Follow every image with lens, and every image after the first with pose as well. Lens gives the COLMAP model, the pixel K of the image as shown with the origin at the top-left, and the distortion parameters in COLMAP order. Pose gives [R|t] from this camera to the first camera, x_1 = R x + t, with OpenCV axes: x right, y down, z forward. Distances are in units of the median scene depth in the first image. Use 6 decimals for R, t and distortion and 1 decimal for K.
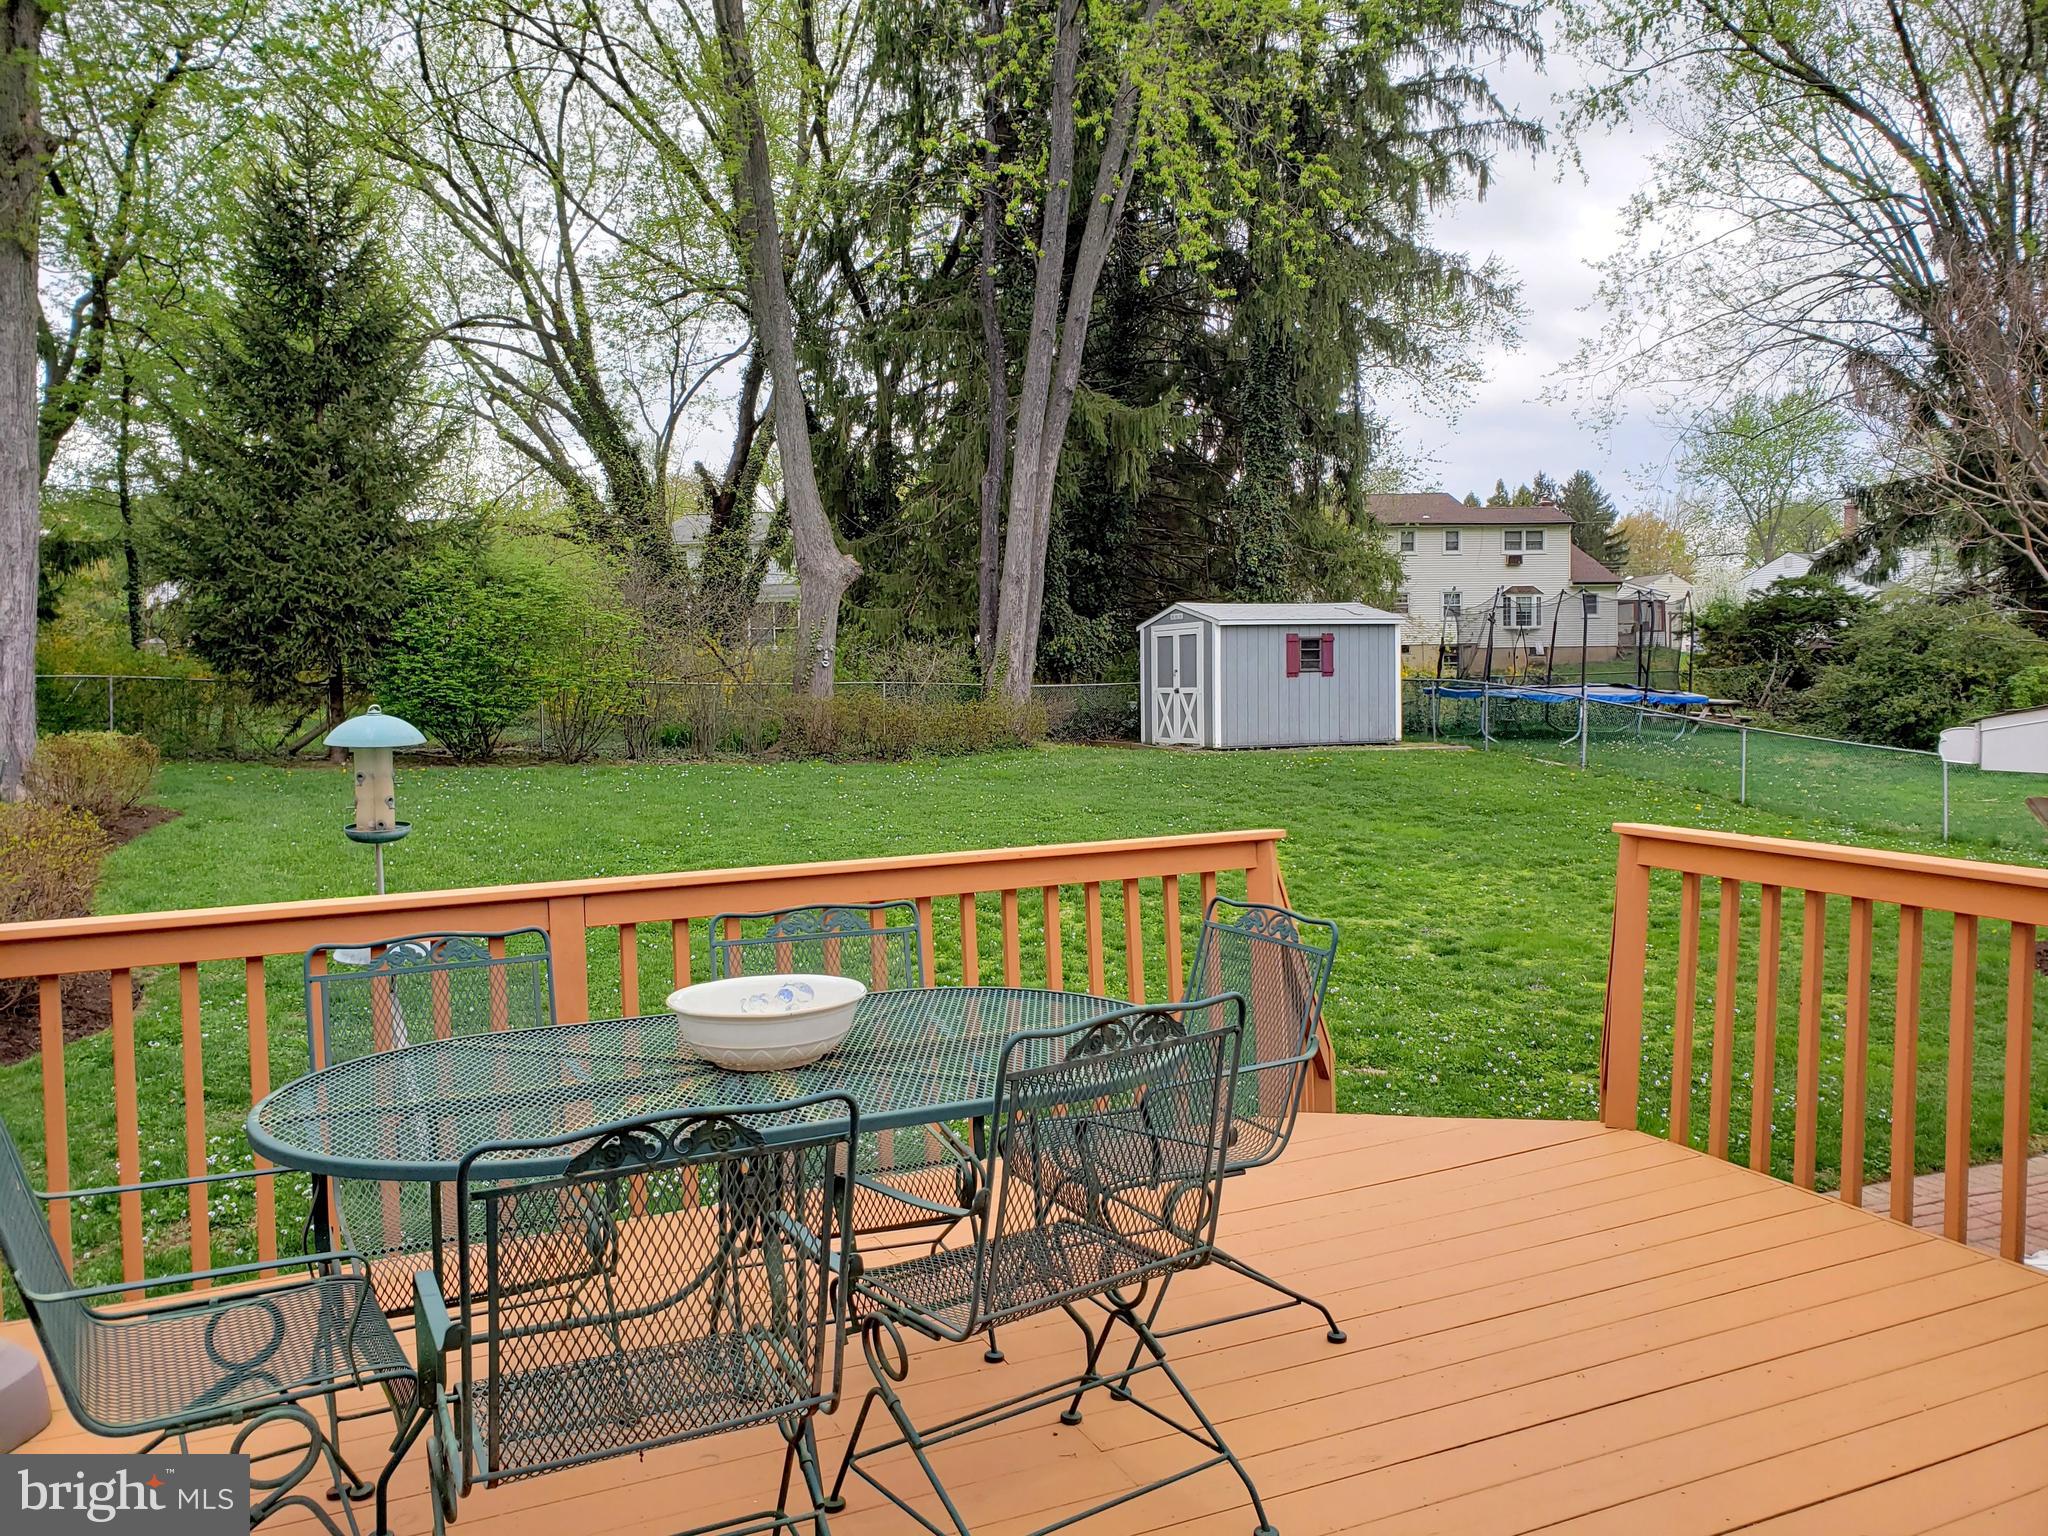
lens RADIAL K [[1563.3, 0, 1024.4], [0, 1563.3, 798.9], [0, 0, 1]] dist [0.126407, -0.258796]
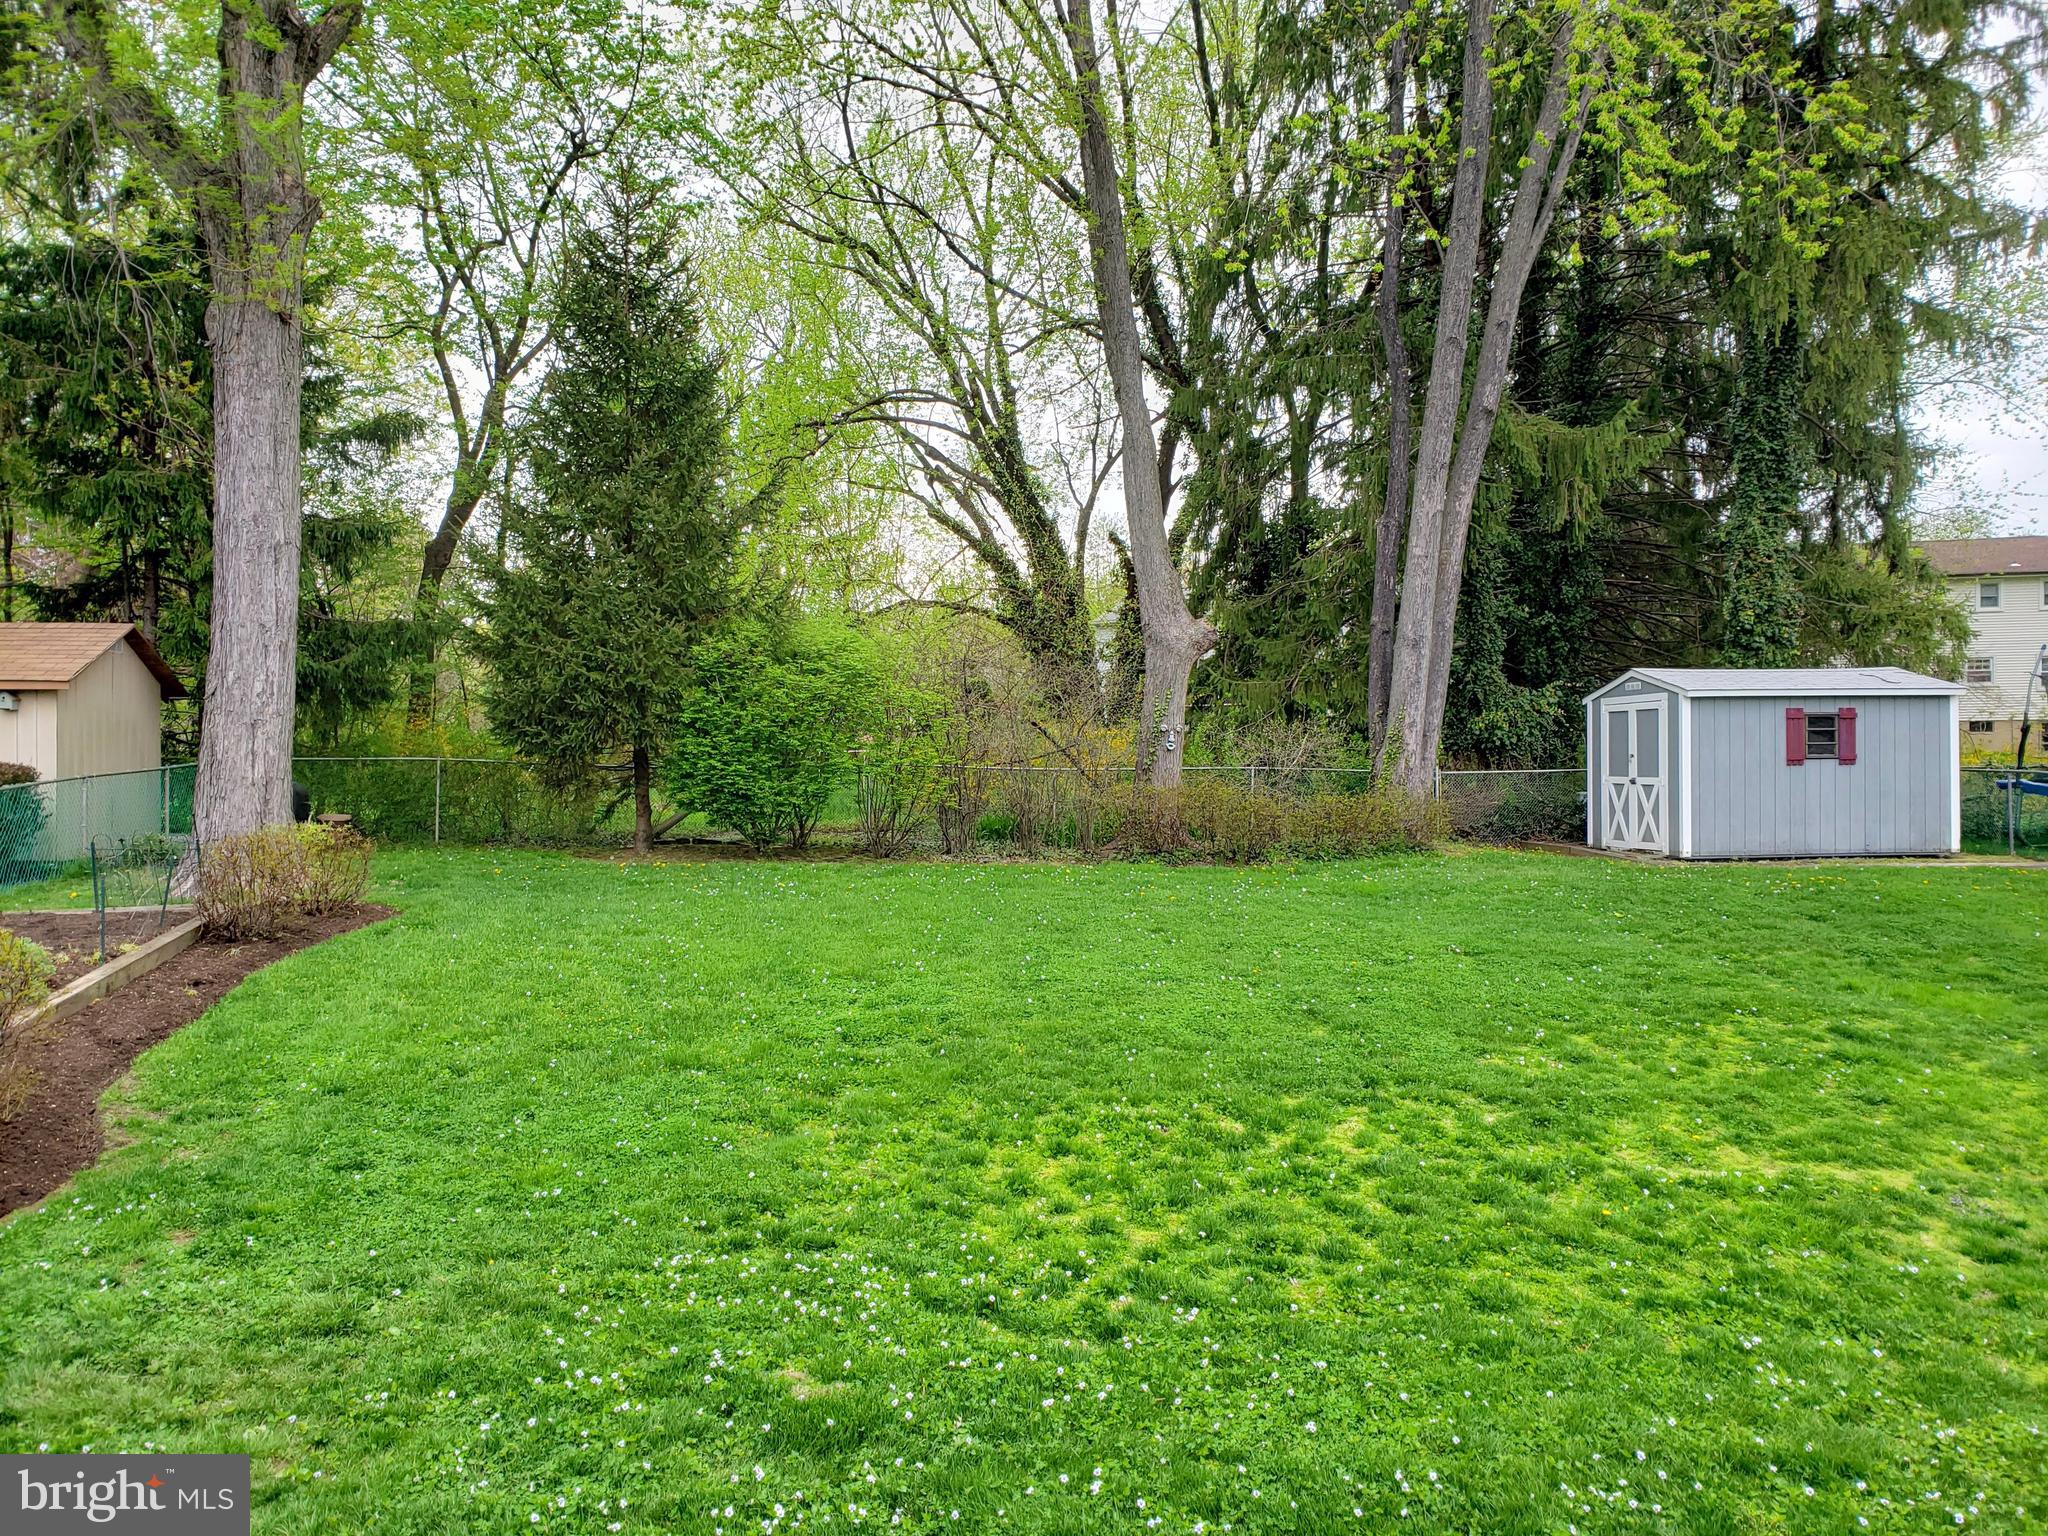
lens RADIAL K [[1535.7, 0, 1017.3], [0, 1535.7, 808.1], [0, 0, 1]] dist [0.009741, -0.015436]
pose [[0.945662, 0.016260, -0.324745, 0.057220], [-0.030022, 0.998849, -0.037414, -0.018037], [0.323763, 0.045131, 0.945061, 0.179601]]
